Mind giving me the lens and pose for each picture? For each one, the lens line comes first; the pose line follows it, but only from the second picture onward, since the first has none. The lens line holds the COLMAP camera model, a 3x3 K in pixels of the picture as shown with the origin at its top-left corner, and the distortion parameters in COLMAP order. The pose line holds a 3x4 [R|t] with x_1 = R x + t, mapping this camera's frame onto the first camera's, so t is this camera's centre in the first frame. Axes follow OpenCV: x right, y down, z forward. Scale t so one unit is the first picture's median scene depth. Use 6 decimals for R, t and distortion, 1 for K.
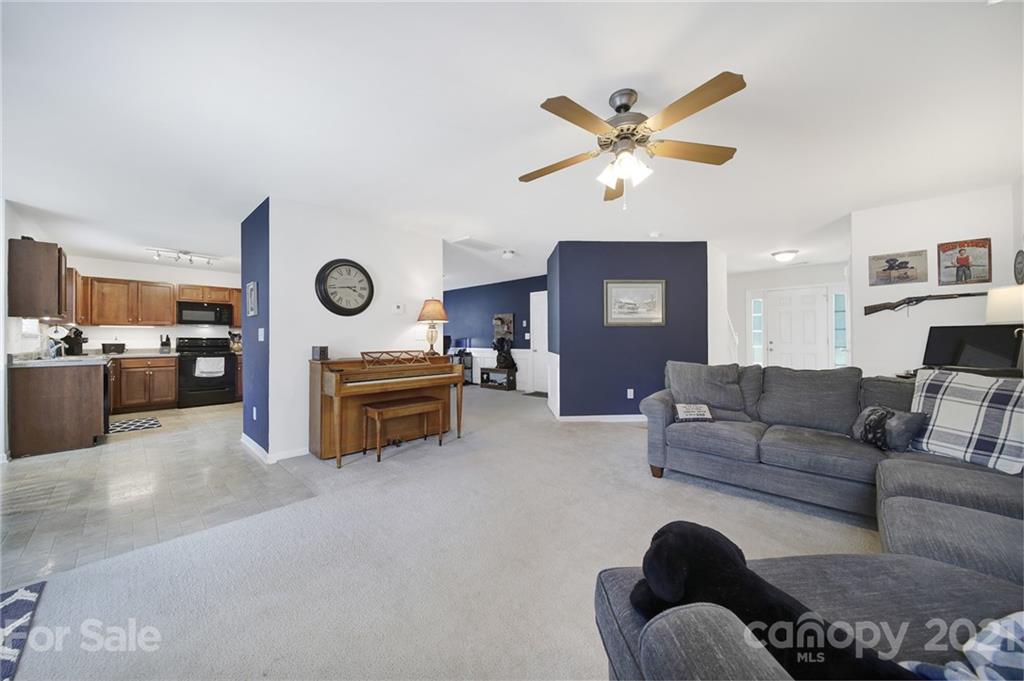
lens RADIAL K [[359.9, 0, 514.5], [0, 359.9, 337.0], [0, 0, 1]] dist [-0.000502, -0.000134]
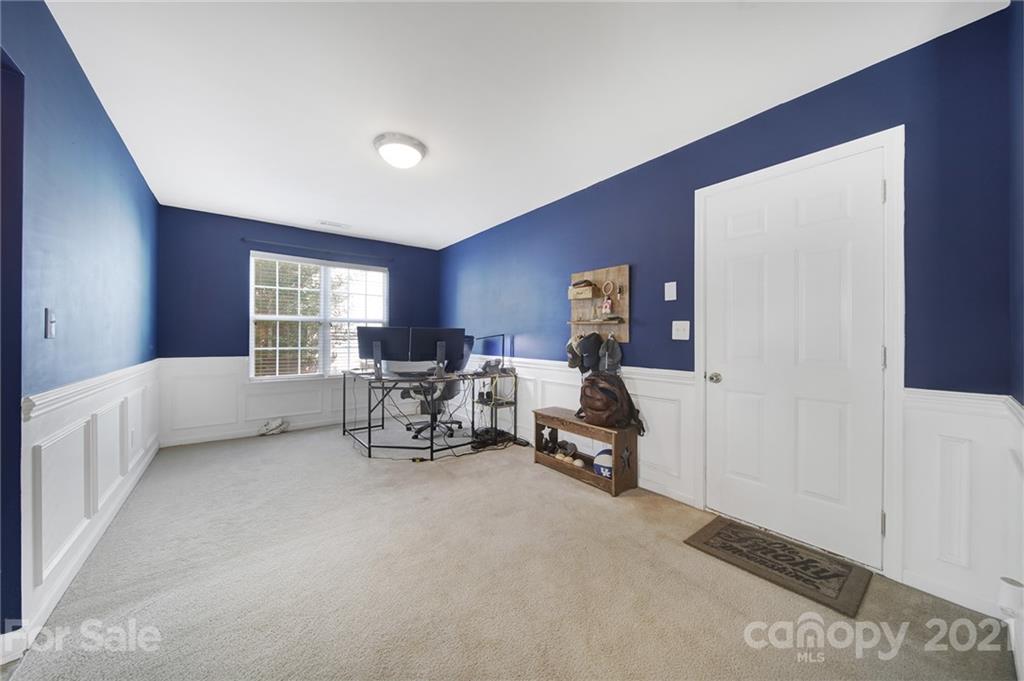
lens RADIAL K [[359.9, 0, 513.2], [0, 359.9, 339.7], [0, 0, 1]] dist [-0.000502, -0.000134]
pose [[0.986814, 0.010255, -0.161534, -0.057739], [-0.008031, 0.999864, 0.014416, 0.002675], [0.161660, -0.012929, 0.986762, 0.636538]]
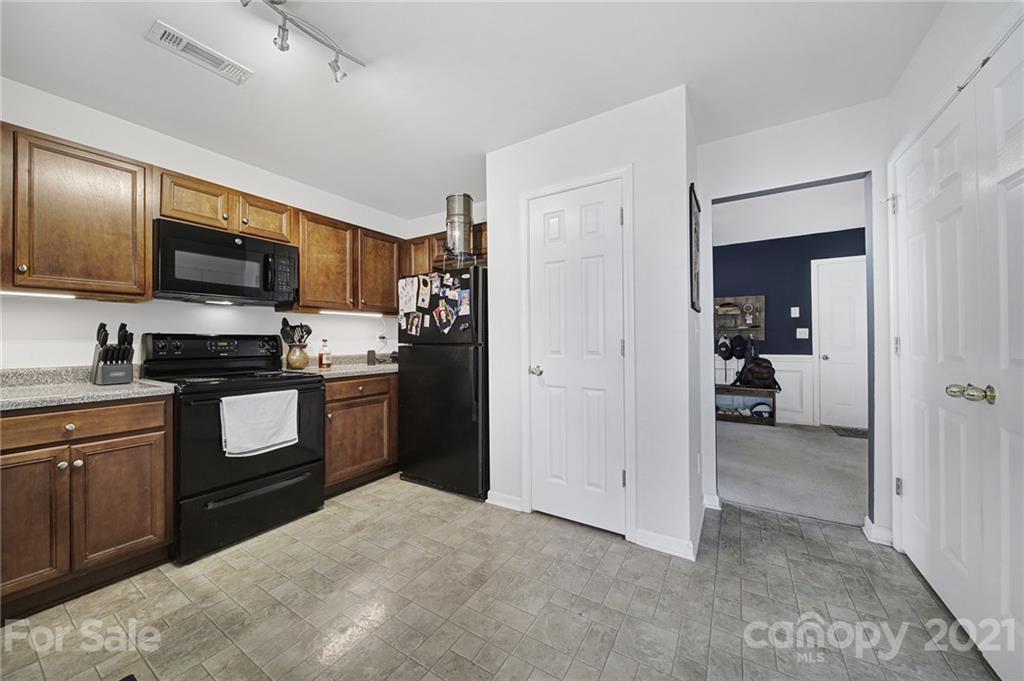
lens RADIAL K [[359.9, 0, 511.0], [0, 359.9, 339.8], [0, 0, 1]] dist [-0.000502, -0.000134]
pose [[0.982367, -0.001044, 0.186962, -0.533150], [-0.000751, 0.999954, 0.009530, 0.003148], [-0.186964, -0.009503, 0.982321, 0.484731]]
